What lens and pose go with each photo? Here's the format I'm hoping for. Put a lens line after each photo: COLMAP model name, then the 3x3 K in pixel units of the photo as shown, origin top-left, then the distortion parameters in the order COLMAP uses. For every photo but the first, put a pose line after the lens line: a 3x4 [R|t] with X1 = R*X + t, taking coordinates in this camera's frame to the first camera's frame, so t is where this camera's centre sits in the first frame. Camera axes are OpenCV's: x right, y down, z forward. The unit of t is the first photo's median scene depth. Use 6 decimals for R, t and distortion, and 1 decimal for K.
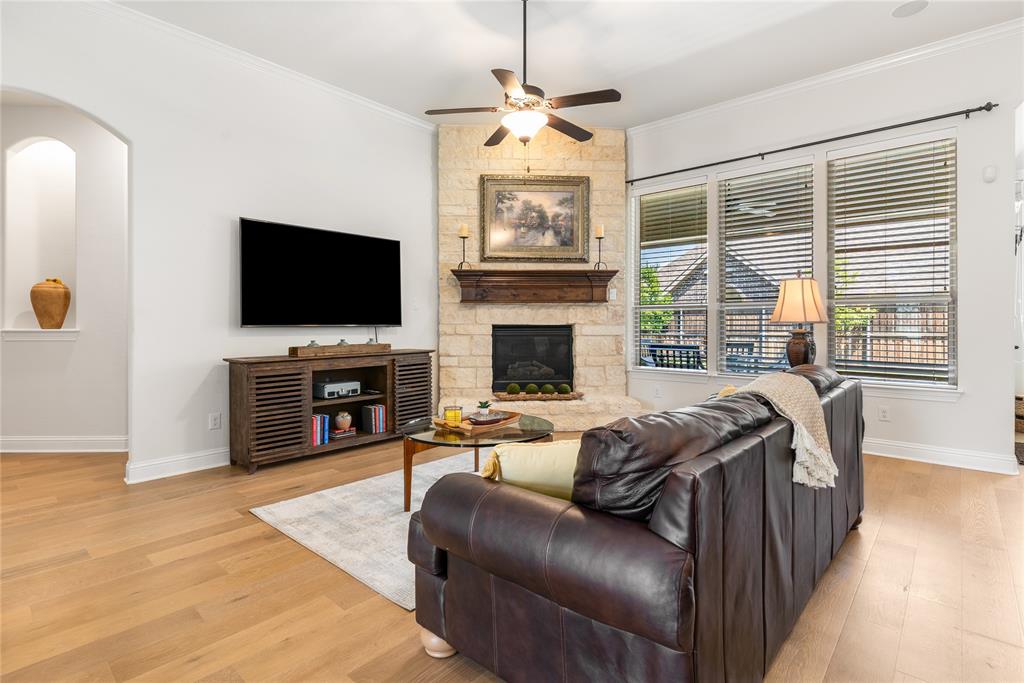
lens RADIAL K [[501.3, 0, 519.3], [0, 501.3, 322.7], [0, 0, 1]] dist [-0.006018, 0.003293]
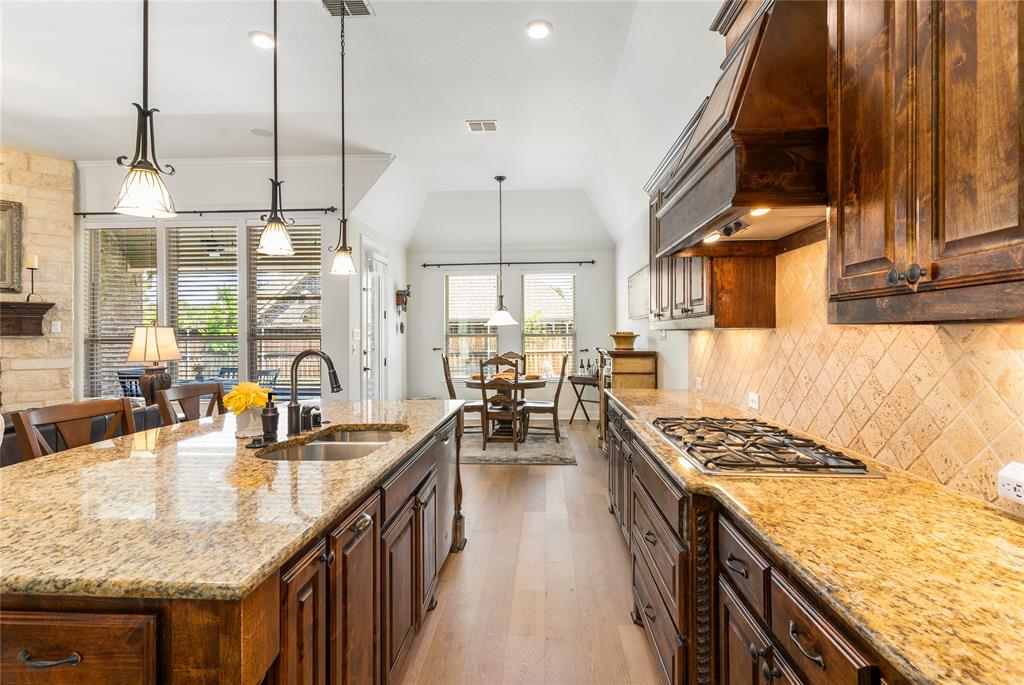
lens RADIAL K [[501.3, 0, 509.0], [0, 501.3, 325.7], [0, 0, 1]] dist [-0.006018, 0.003293]
pose [[0.792099, 0.011448, 0.610286, 0.296333], [0.001997, 0.999770, -0.021346, -0.036661], [-0.610390, 0.018127, 0.791894, -0.310841]]
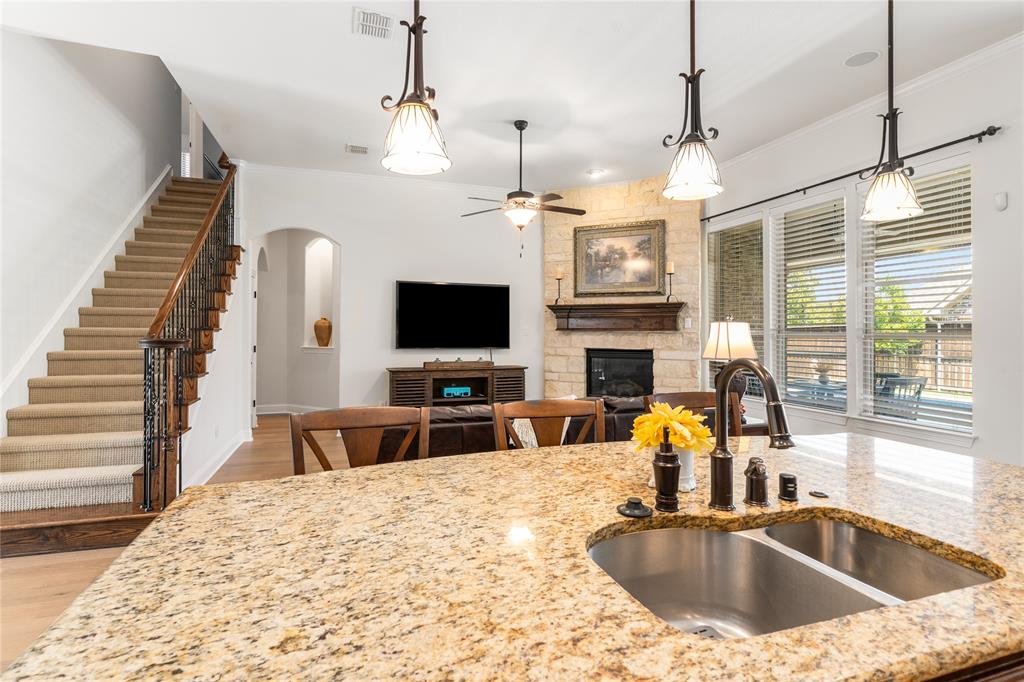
lens RADIAL K [[501.3, 0, 511.3], [0, 501.3, 345.5], [0, 0, 1]] dist [-0.006018, 0.003293]
pose [[0.868372, 0.019653, -0.495524, 0.404974], [-0.007734, 0.999630, 0.026093, -0.033783], [0.495854, -0.018826, 0.868202, -0.158435]]
